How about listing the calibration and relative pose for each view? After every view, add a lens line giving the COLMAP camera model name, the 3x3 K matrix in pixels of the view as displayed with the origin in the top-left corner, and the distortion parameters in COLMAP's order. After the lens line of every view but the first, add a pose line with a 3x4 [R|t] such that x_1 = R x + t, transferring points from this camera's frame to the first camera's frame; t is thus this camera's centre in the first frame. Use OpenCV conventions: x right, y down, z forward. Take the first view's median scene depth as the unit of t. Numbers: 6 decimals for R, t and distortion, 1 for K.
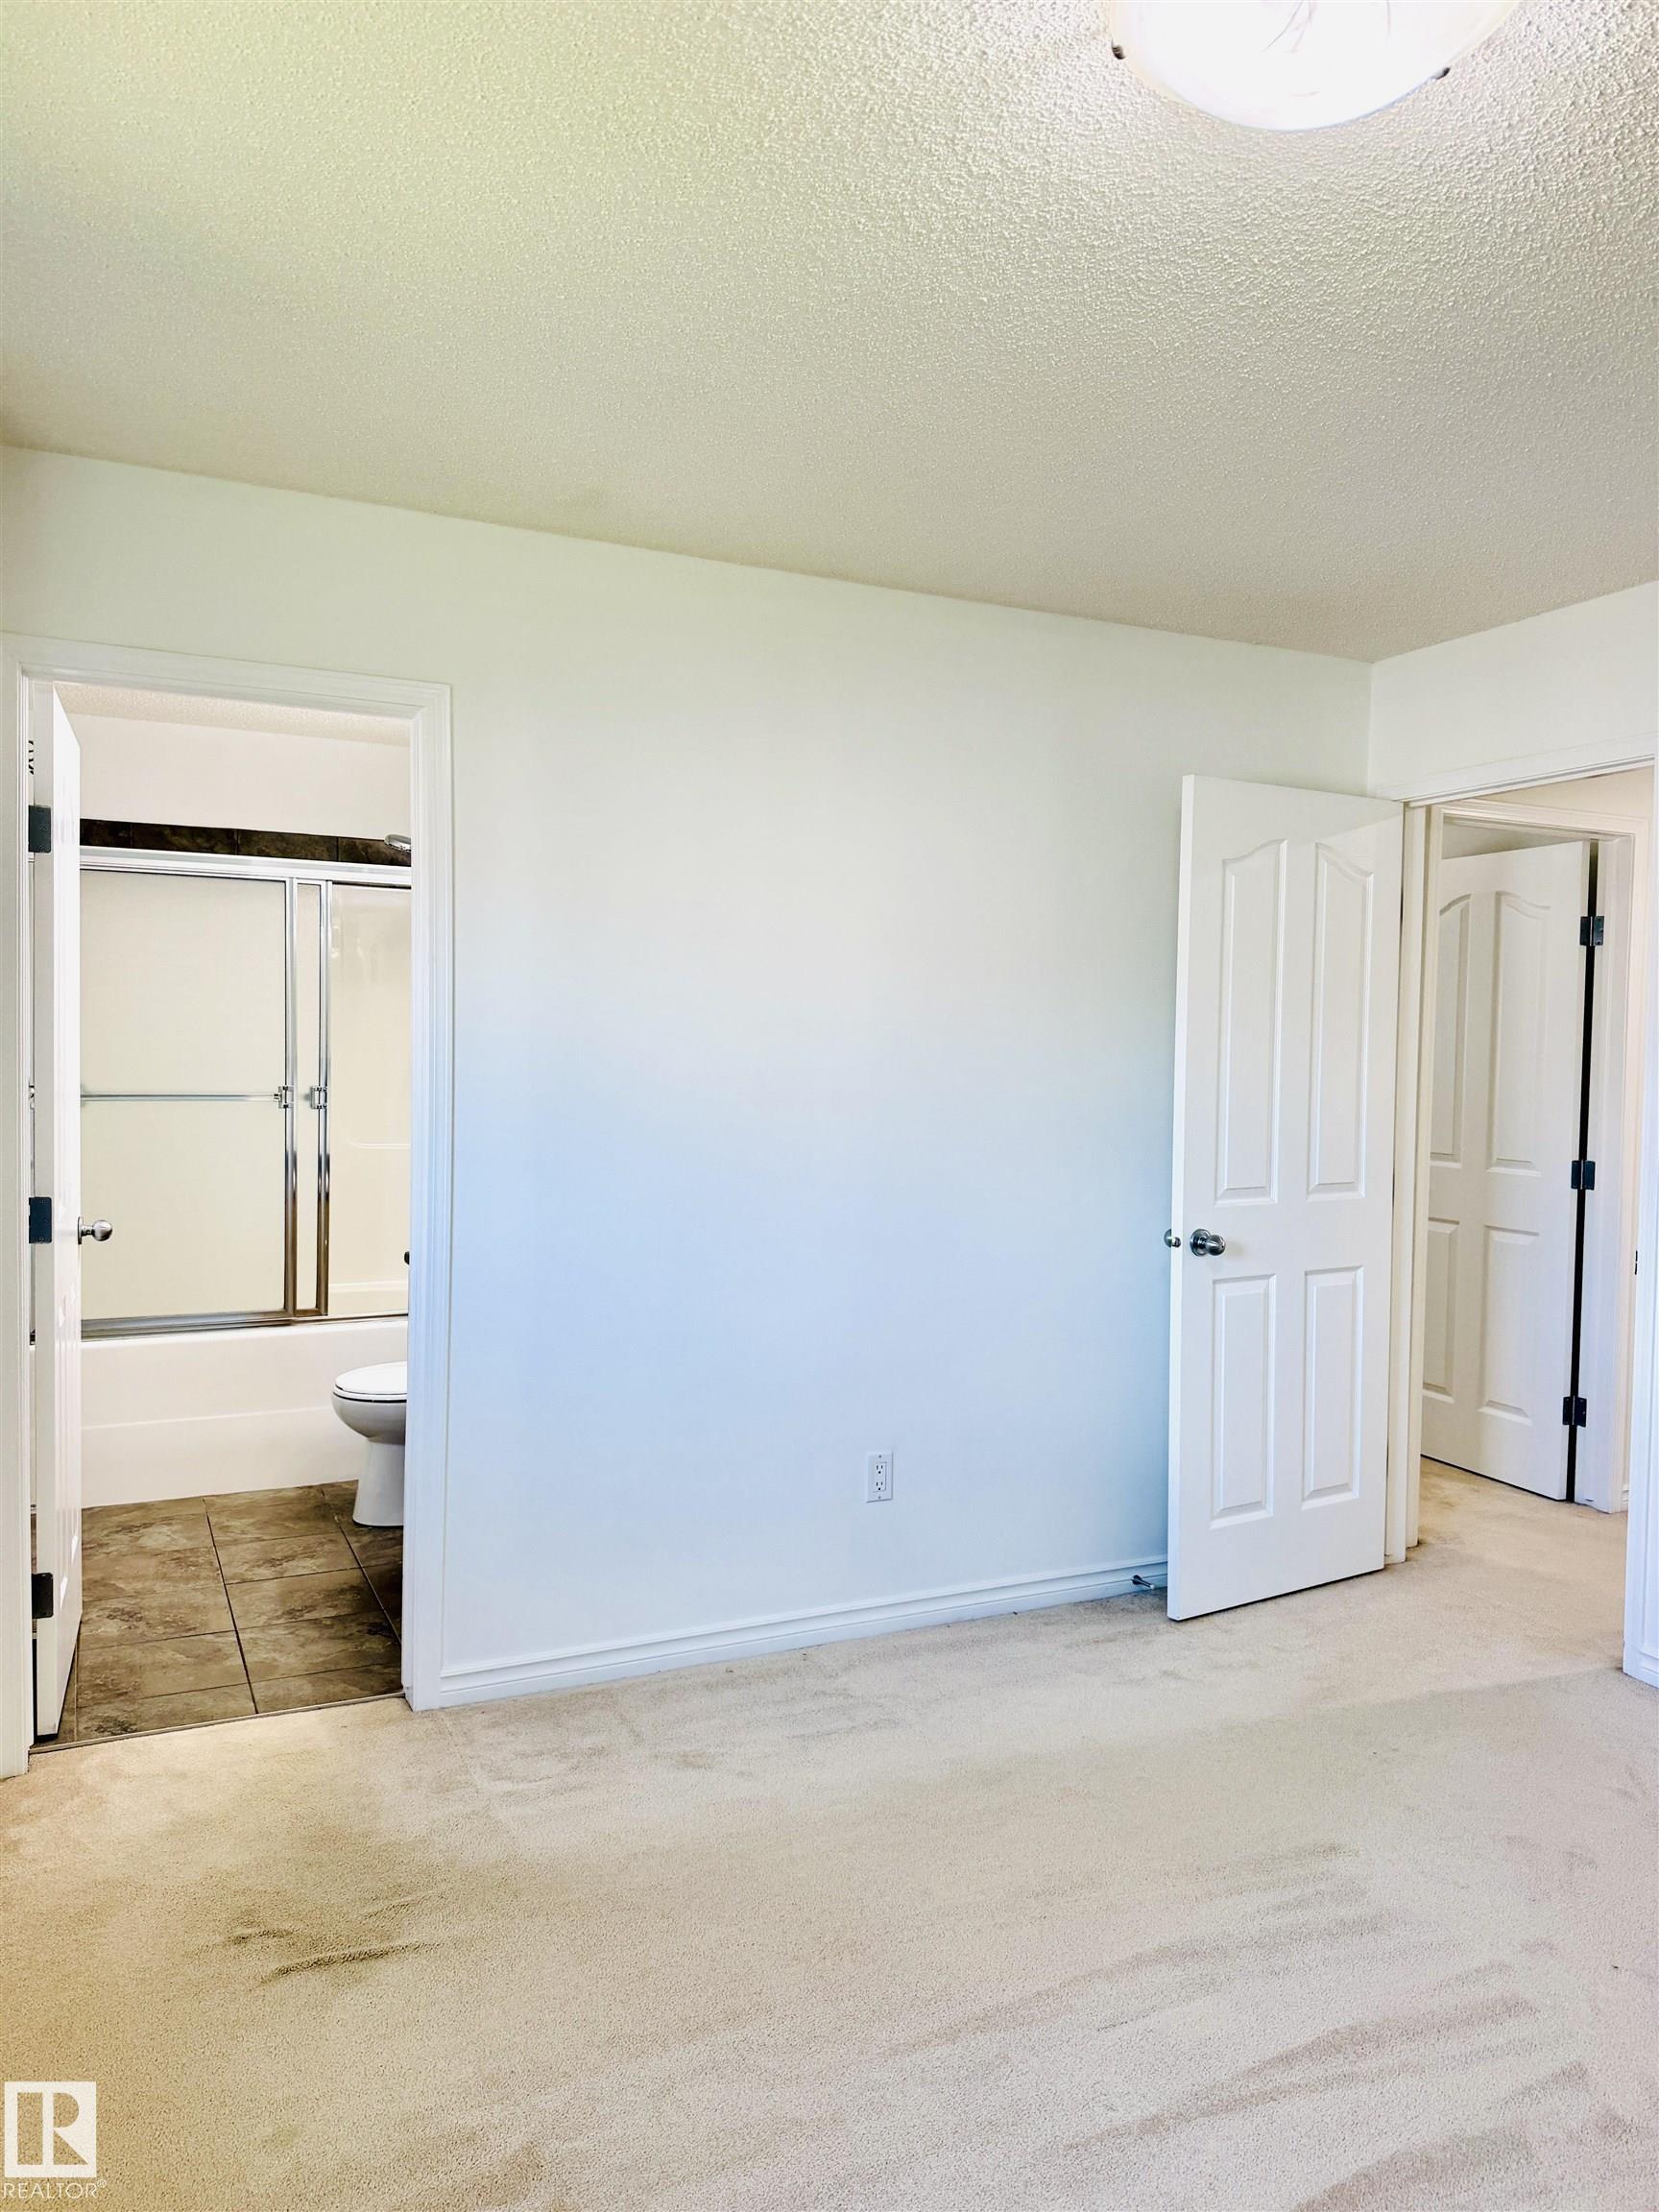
lens RADIAL K [[1582.8, 0, 836.2], [0, 1582.8, 1112.9], [0, 0, 1]] dist [0.037572, -0.033488]
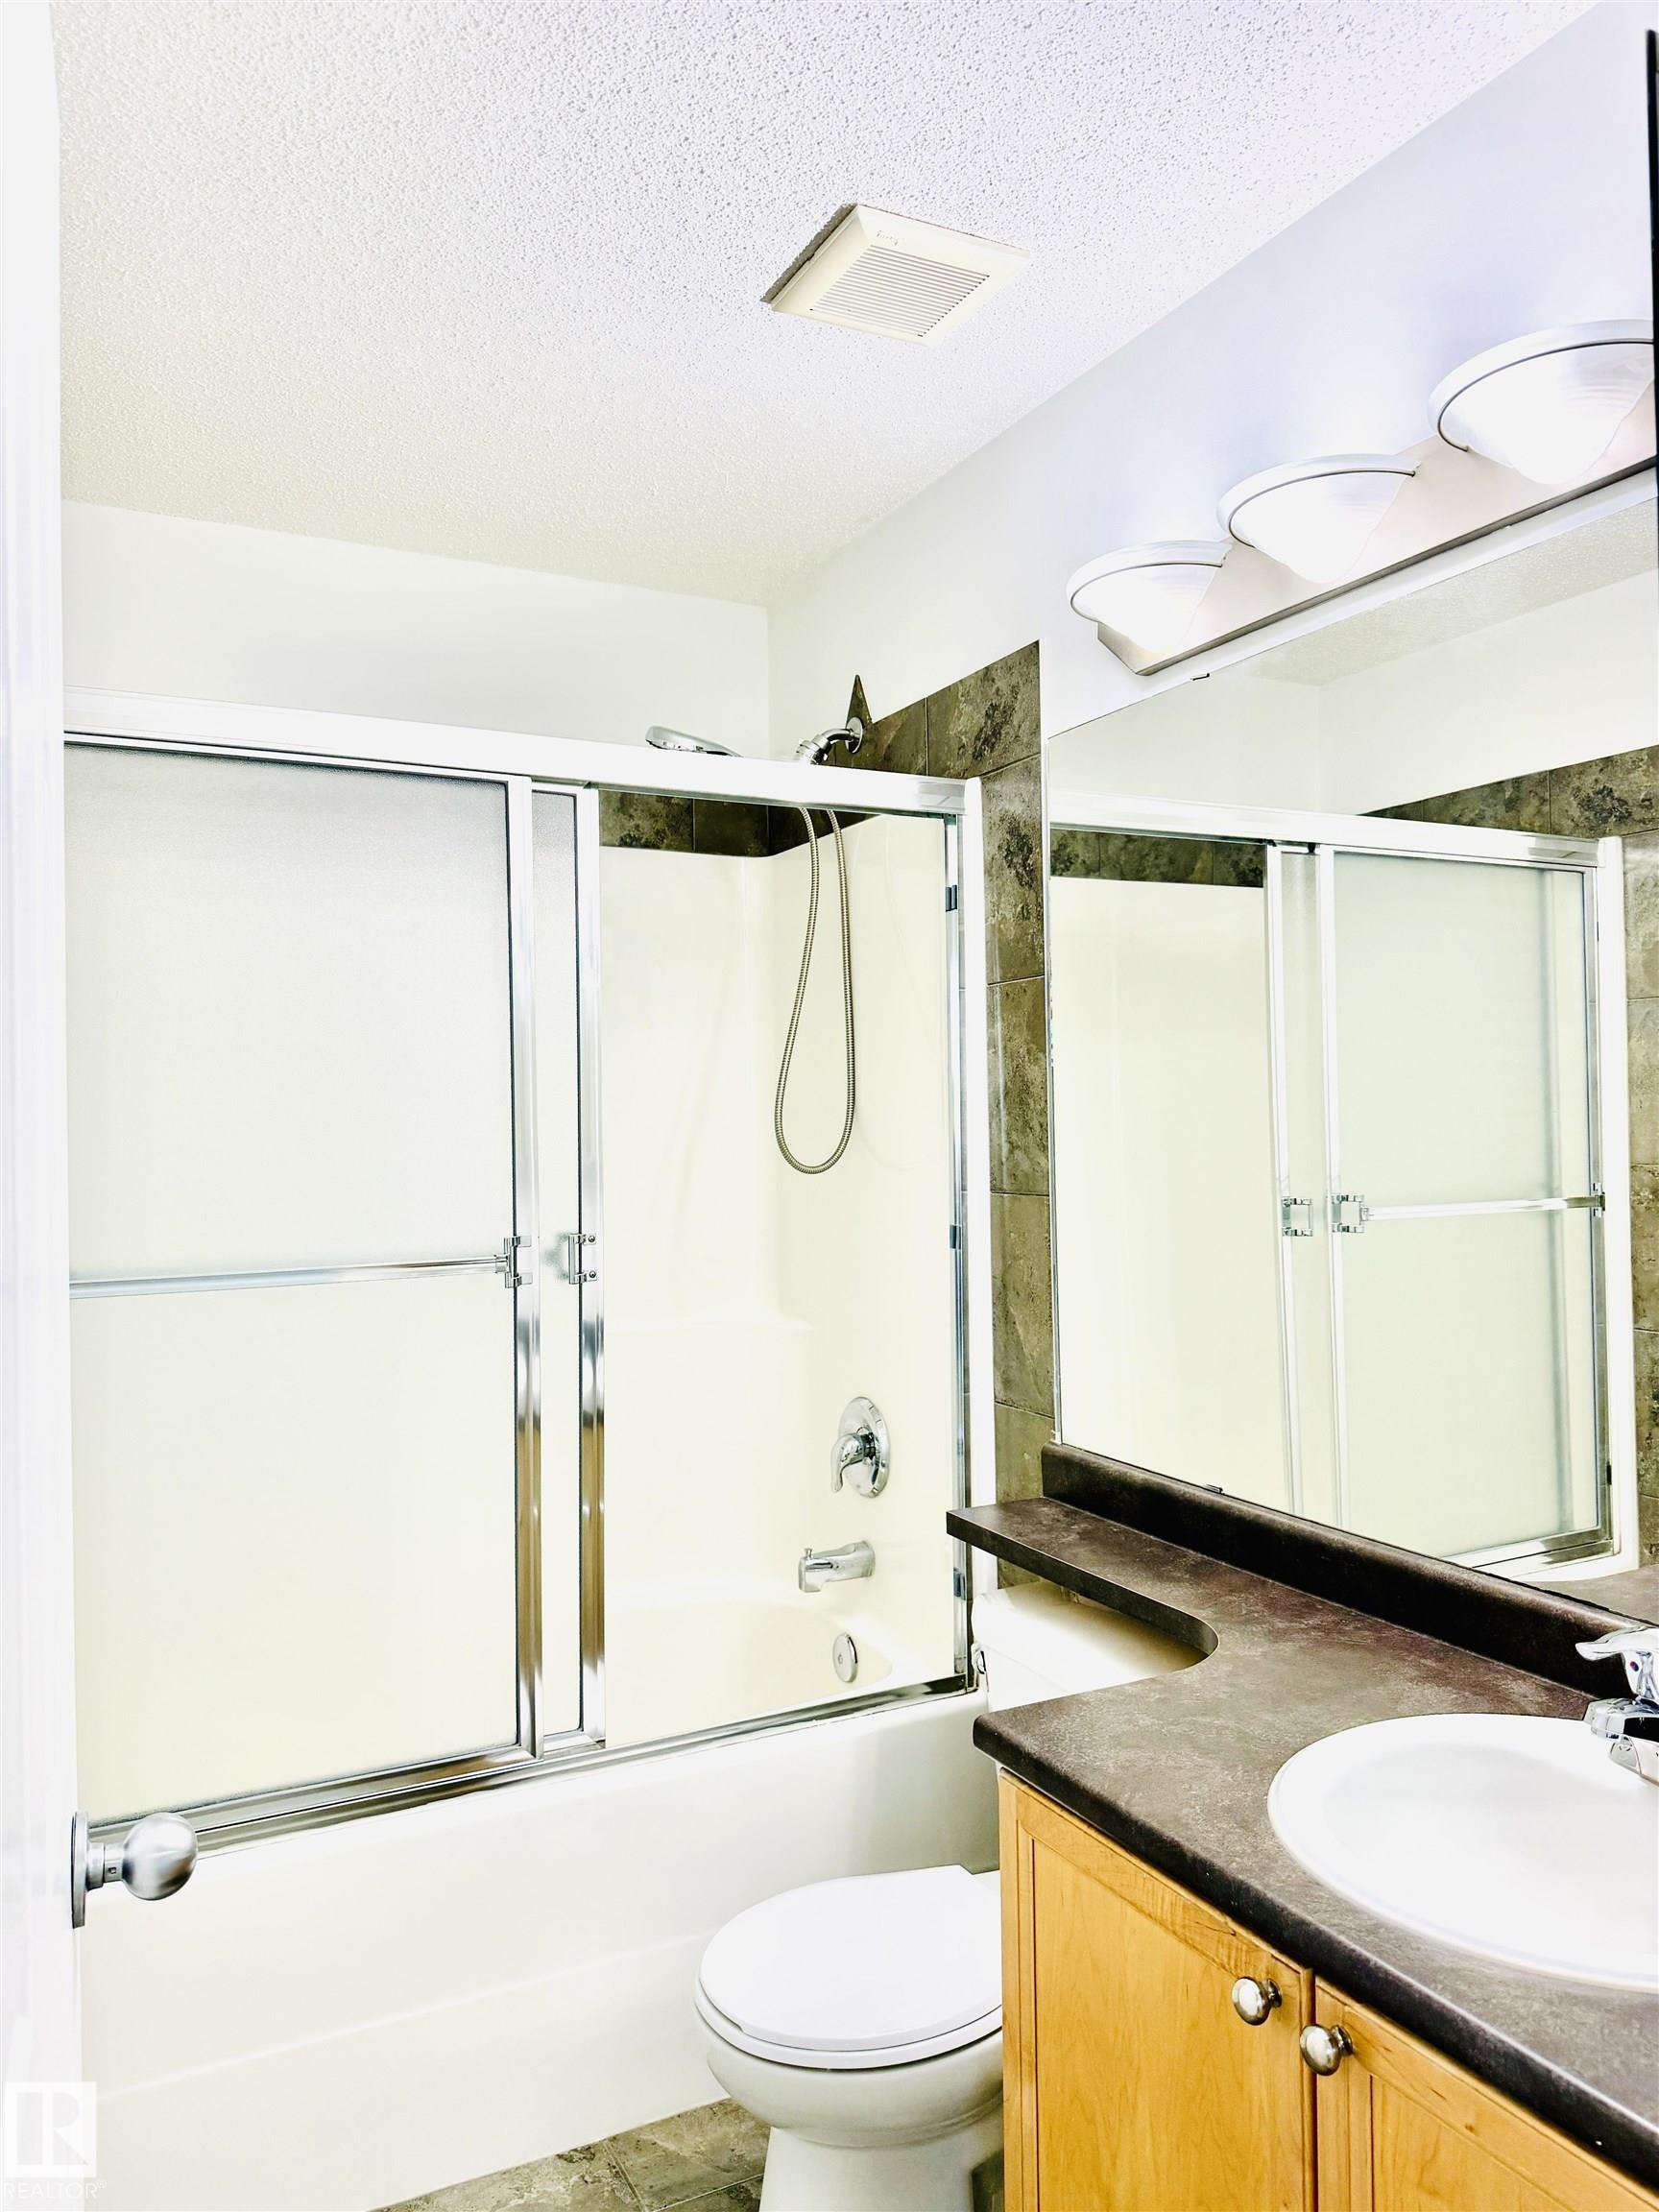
lens RADIAL K [[1582.8, 0, 831.9], [0, 1582.8, 1106.1], [0, 0, 1]] dist [0.037572, -0.033488]
pose [[0.999523, -0.027966, 0.013081, -0.264802], [0.028600, 0.998283, -0.051117, -0.029057], [-0.011629, 0.051467, 0.998607, 0.550314]]
